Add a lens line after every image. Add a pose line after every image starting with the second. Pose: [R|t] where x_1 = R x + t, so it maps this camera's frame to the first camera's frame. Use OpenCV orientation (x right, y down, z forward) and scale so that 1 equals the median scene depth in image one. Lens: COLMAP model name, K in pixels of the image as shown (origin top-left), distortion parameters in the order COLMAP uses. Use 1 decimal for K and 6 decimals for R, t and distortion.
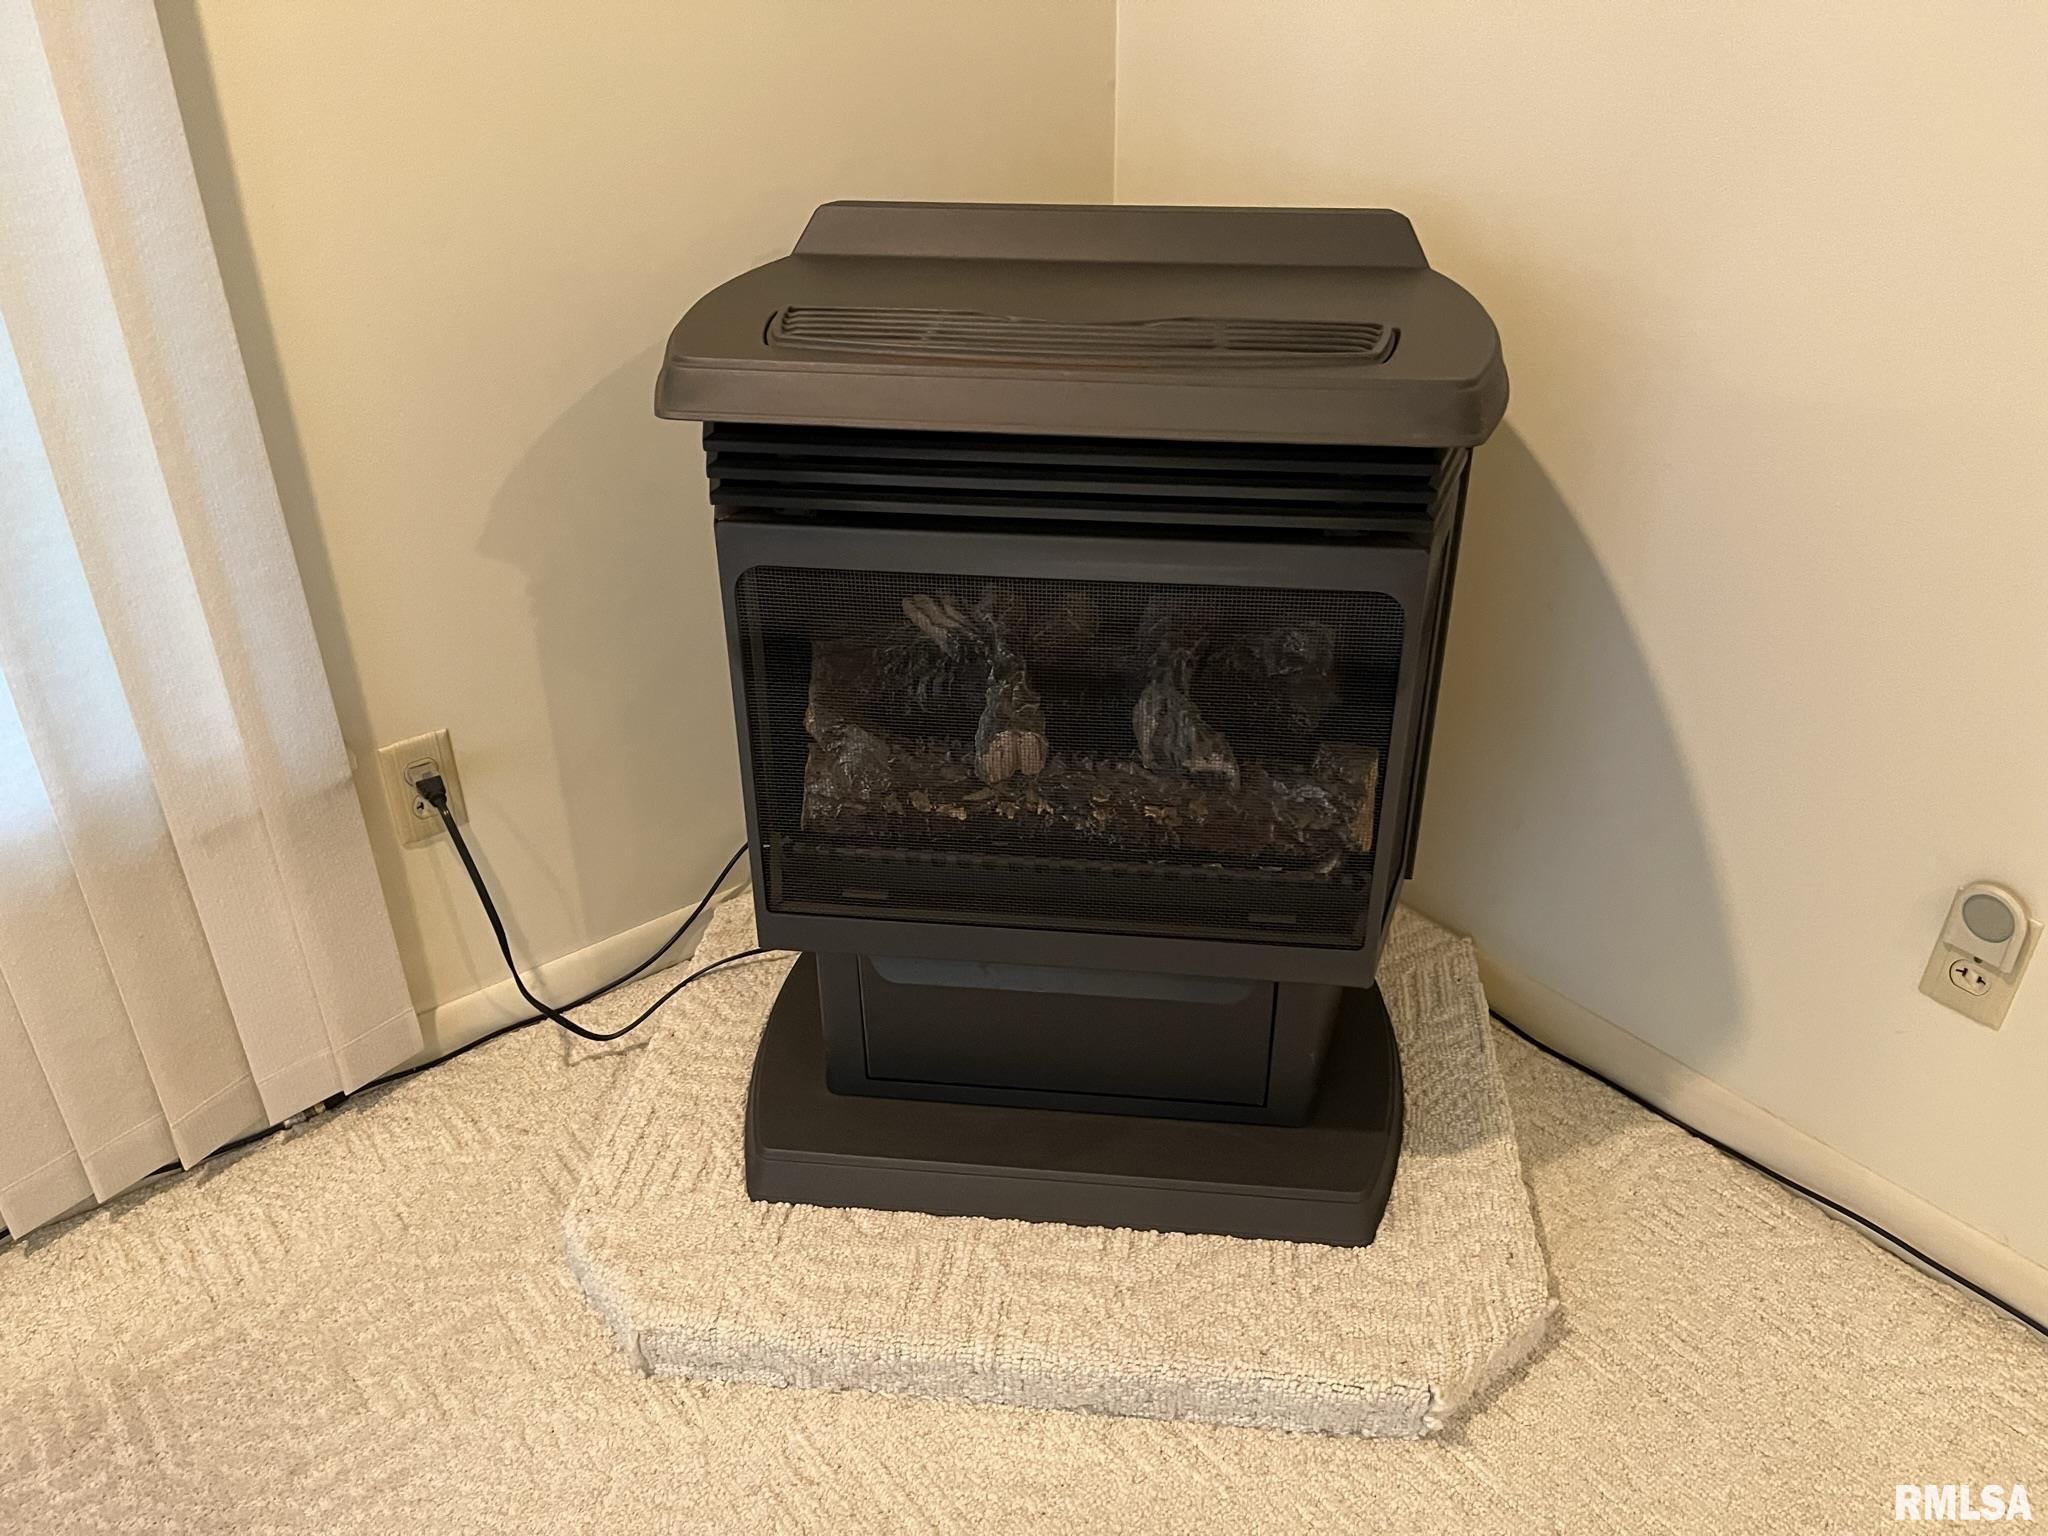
lens RADIAL K [[1547.5, 0, 1038.8], [0, 1547.5, 775.0], [0, 0, 1]] dist [0.077532, -0.108610]
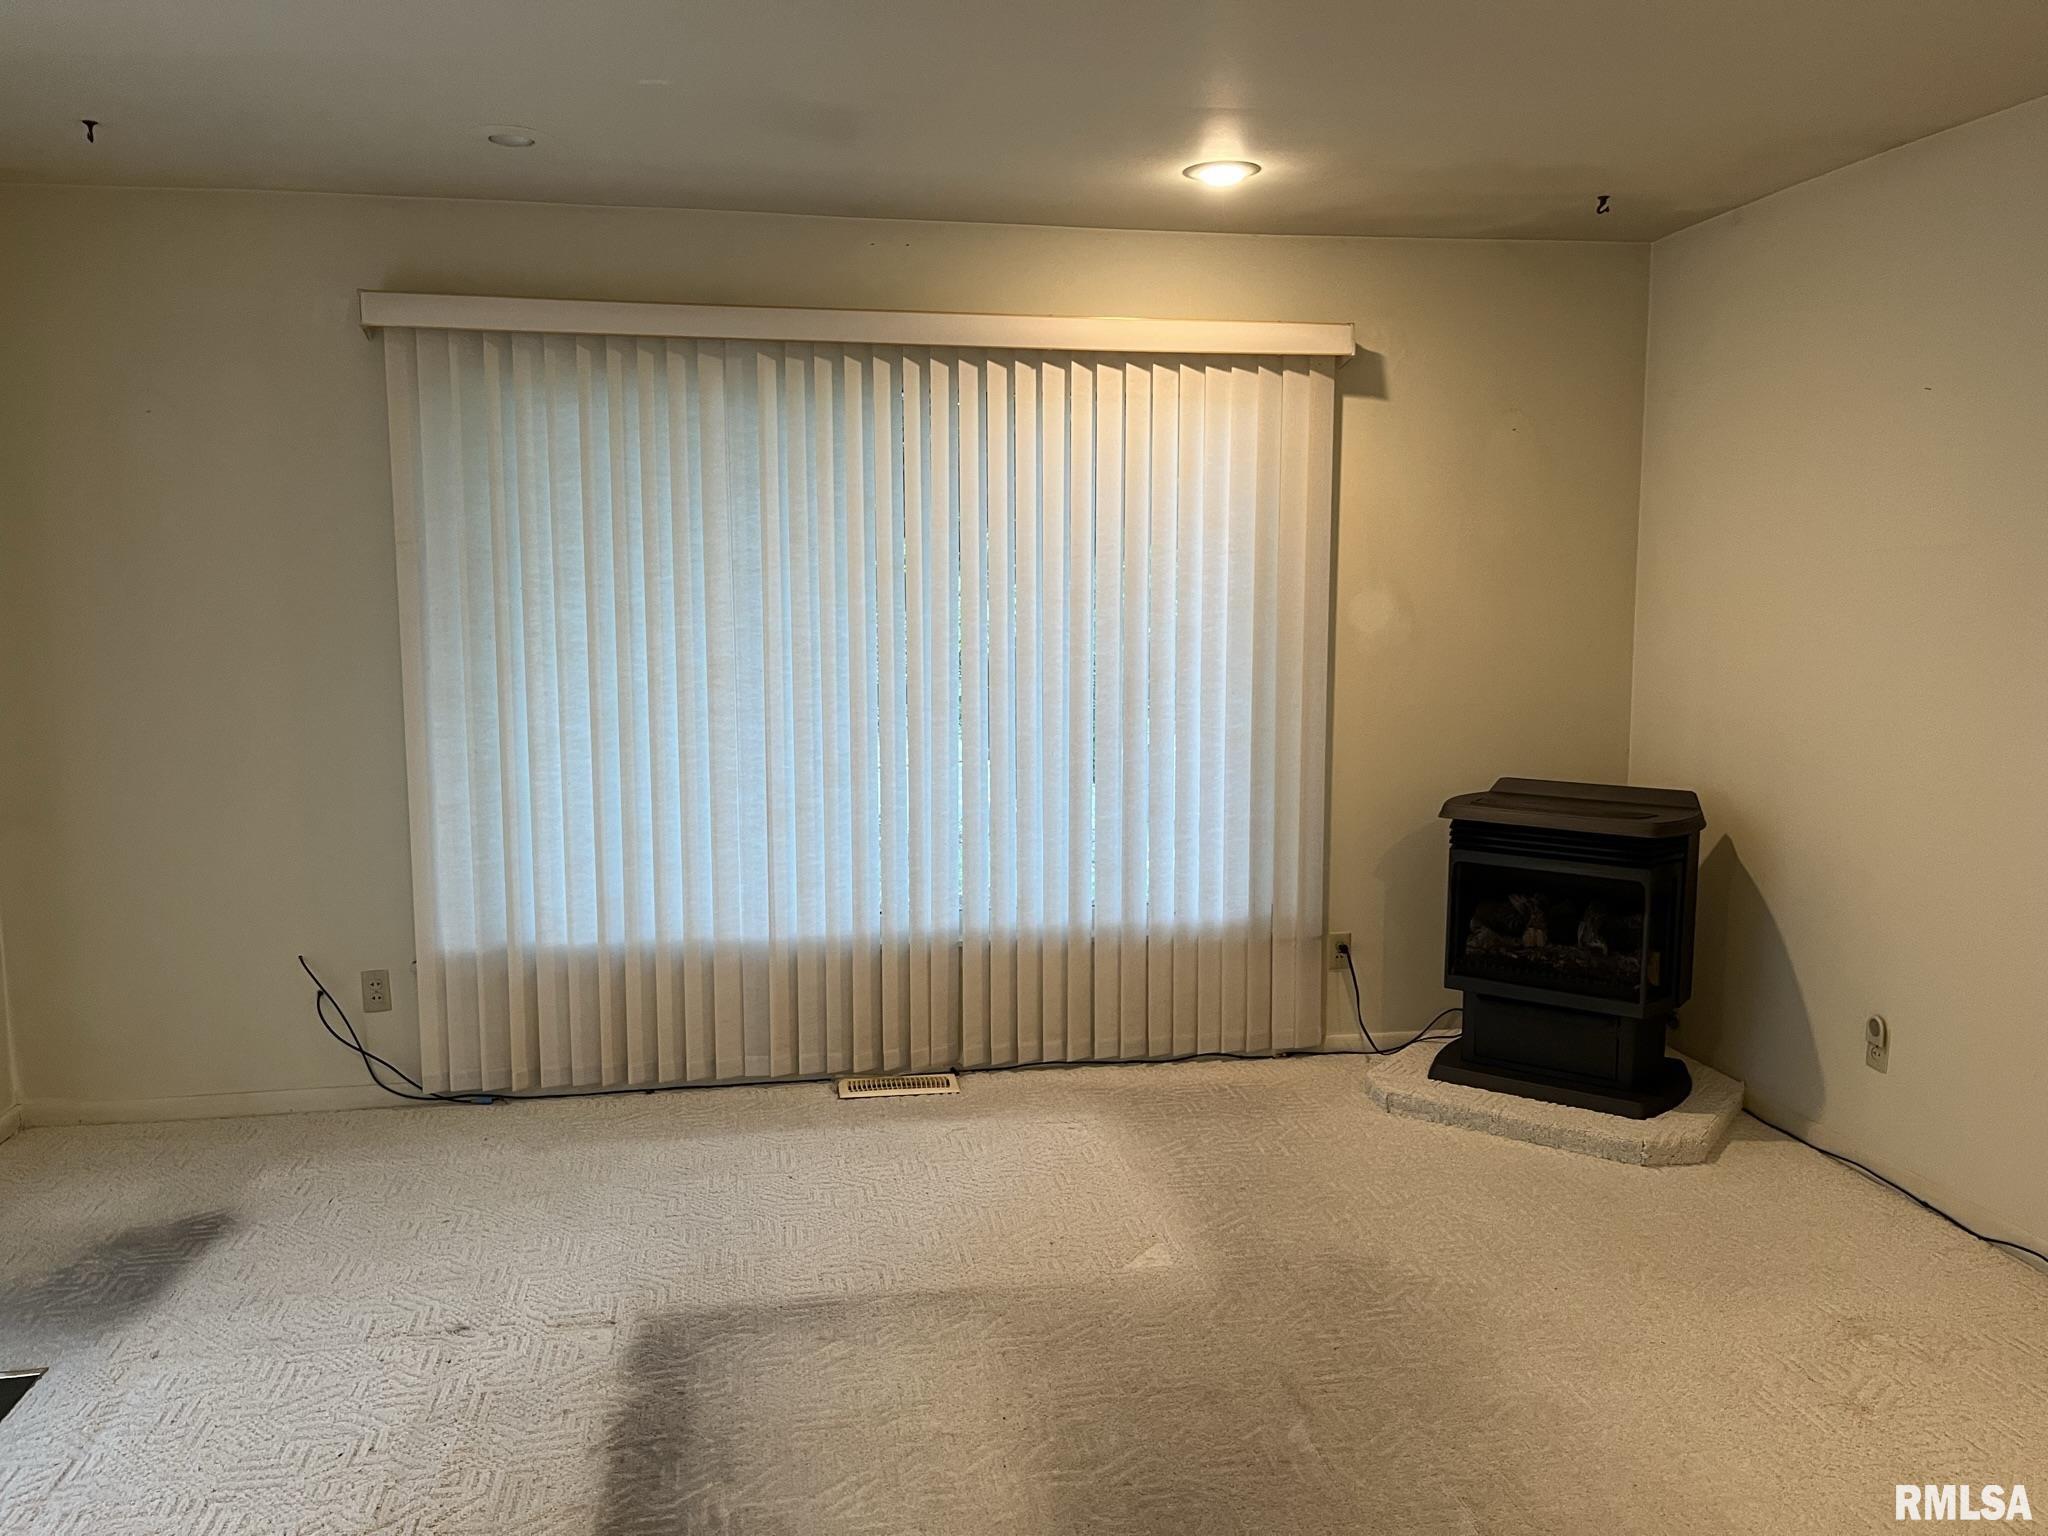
lens RADIAL K [[1547.5, 0, 1038.8], [0, 1547.5, 775.0], [0, 0, 1]] dist [0.077532, -0.108610]
pose [[0.877561, 0.065817, -0.474926, 0.567330], [-0.242626, 0.915308, -0.321473, 0.922086], [0.413545, 0.397341, 0.819207, -2.090215]]
